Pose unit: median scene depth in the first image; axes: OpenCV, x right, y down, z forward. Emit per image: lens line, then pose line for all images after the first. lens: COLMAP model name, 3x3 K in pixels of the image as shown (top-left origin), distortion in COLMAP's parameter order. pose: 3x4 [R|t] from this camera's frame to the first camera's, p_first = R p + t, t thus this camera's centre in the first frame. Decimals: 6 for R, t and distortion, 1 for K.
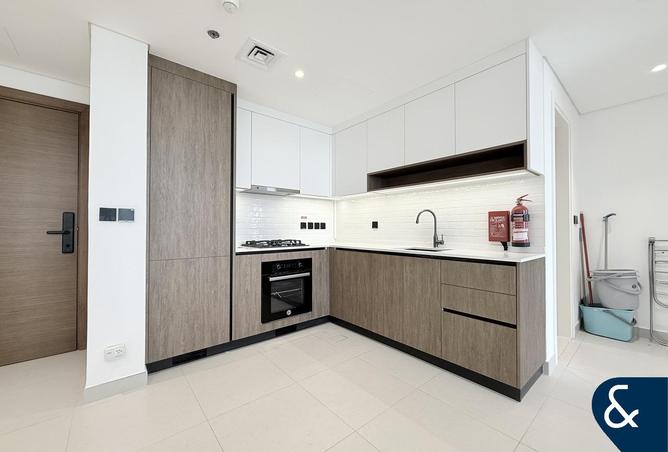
lens RADIAL K [[268.6, 0, 334.0], [0, 268.6, 226.0], [0, 0, 1]] dist [-0.000686, 0.000000]
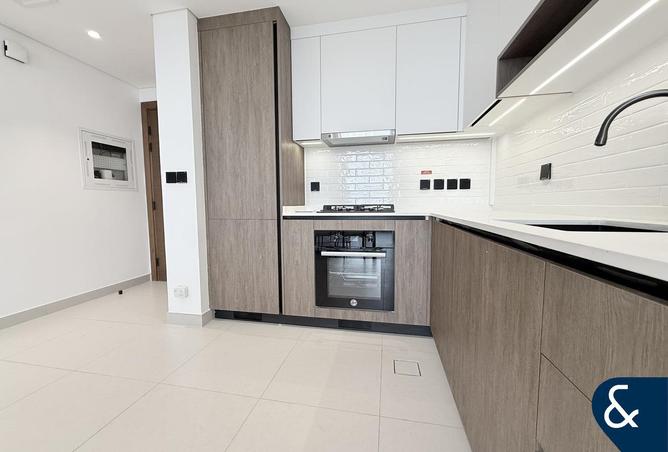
lens RADIAL K [[268.6, 0, 334.0], [0, 268.6, 226.0], [0, 0, 1]] dist [-0.000686, 0.000000]
pose [[0.619768, 0.058432, -0.782607, 0.430406], [0.016541, 0.996030, 0.087467, 0.061370], [0.784611, -0.067154, 0.616341, 0.632018]]
